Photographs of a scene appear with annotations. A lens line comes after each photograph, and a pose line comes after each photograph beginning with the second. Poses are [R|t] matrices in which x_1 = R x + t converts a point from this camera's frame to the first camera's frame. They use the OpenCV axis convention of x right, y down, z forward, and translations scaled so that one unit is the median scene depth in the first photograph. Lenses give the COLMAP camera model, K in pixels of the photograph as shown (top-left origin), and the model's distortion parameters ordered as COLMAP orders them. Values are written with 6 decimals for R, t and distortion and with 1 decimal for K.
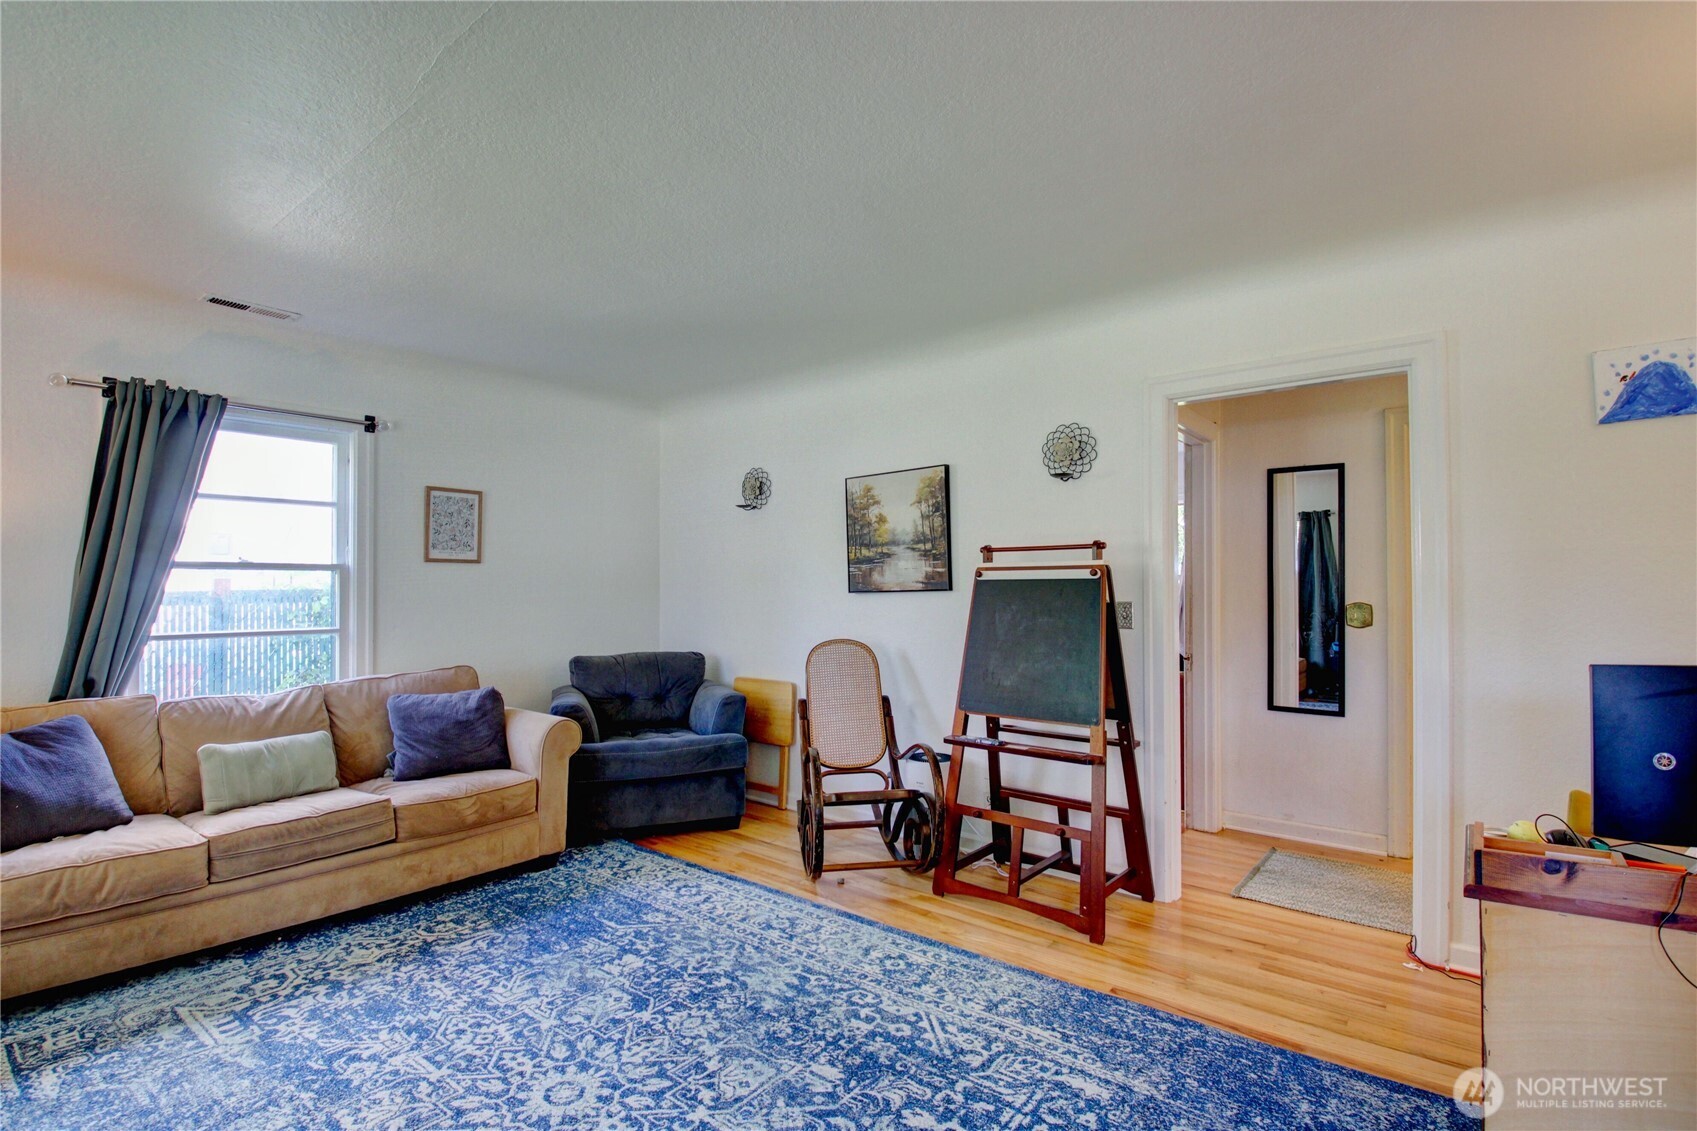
lens RADIAL K [[789.9, 0, 840.3], [0, 789.9, 577.7], [0, 0, 1]] dist [0.040841, -0.038088]
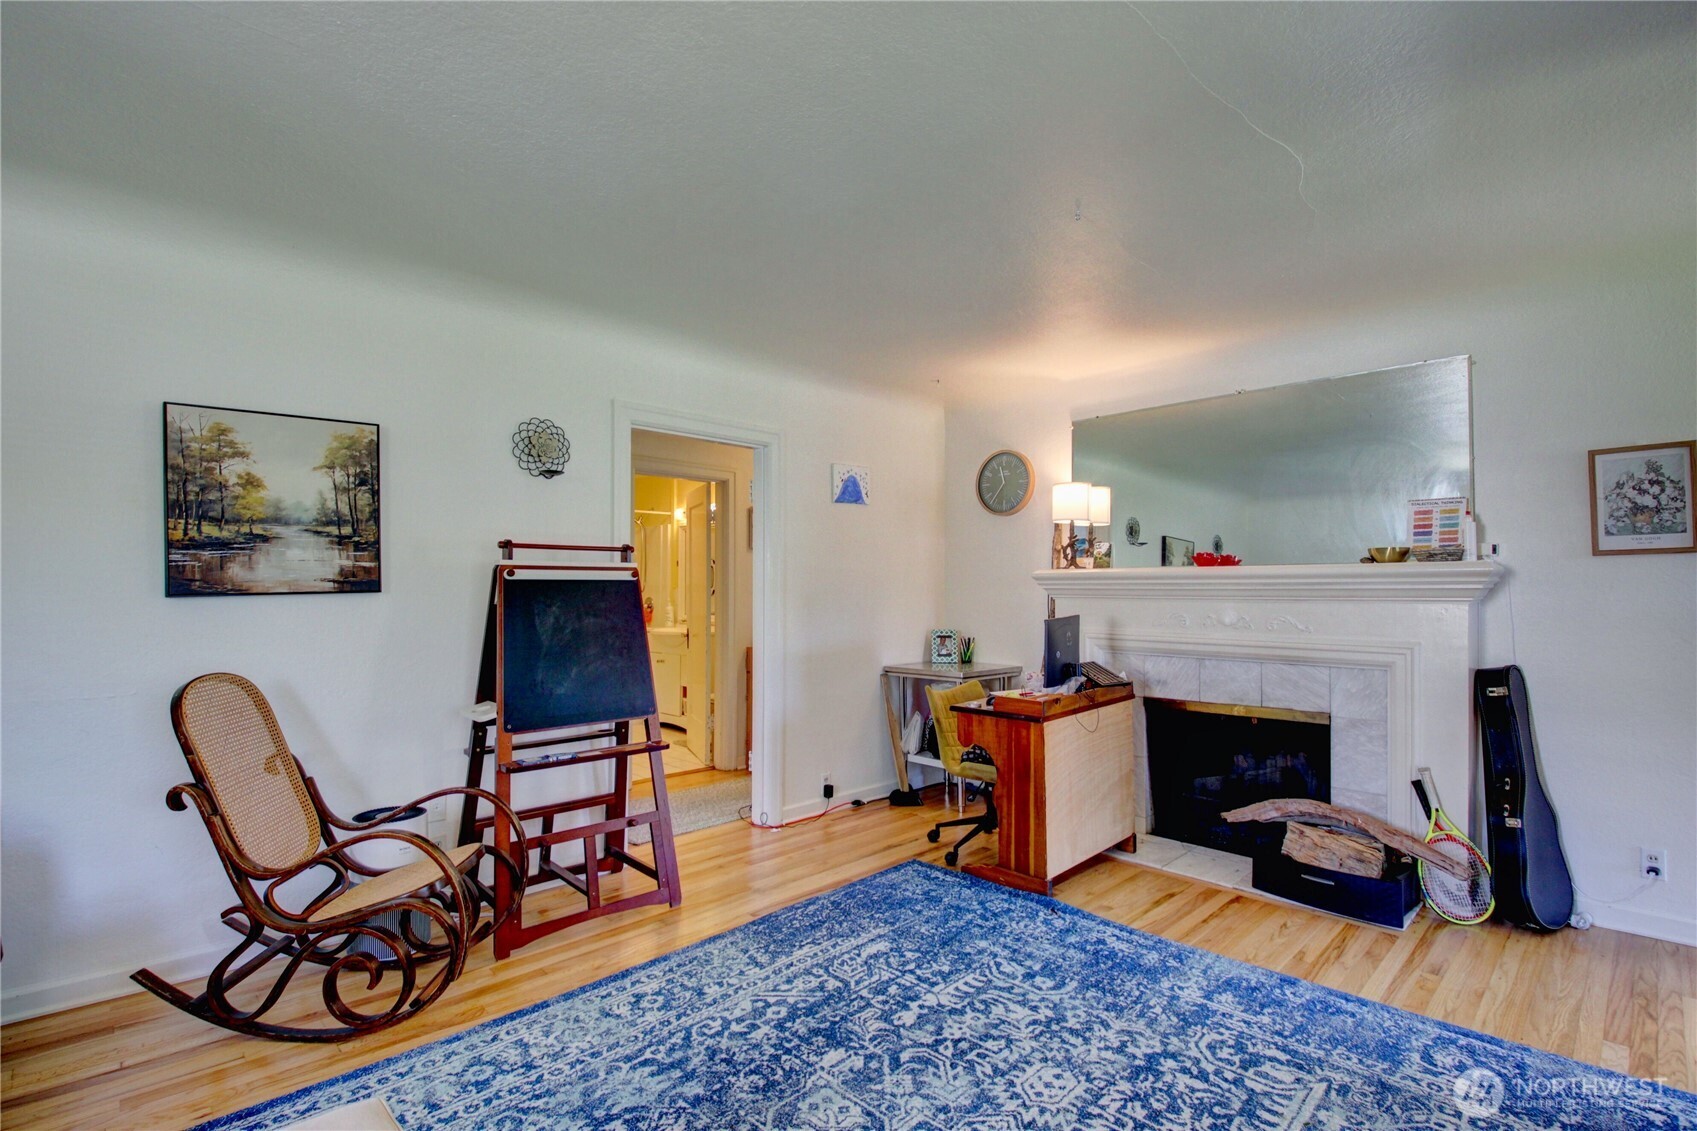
lens RADIAL K [[781.9, 0, 844.4], [0, 781.9, 580.9], [0, 0, 1]] dist [0.034107, -0.035750]
pose [[0.125660, 0.012773, 0.991991, -0.652401], [-0.012499, 0.999858, -0.011291, 0.009962], [-0.991995, -0.010980, 0.125801, 0.547227]]
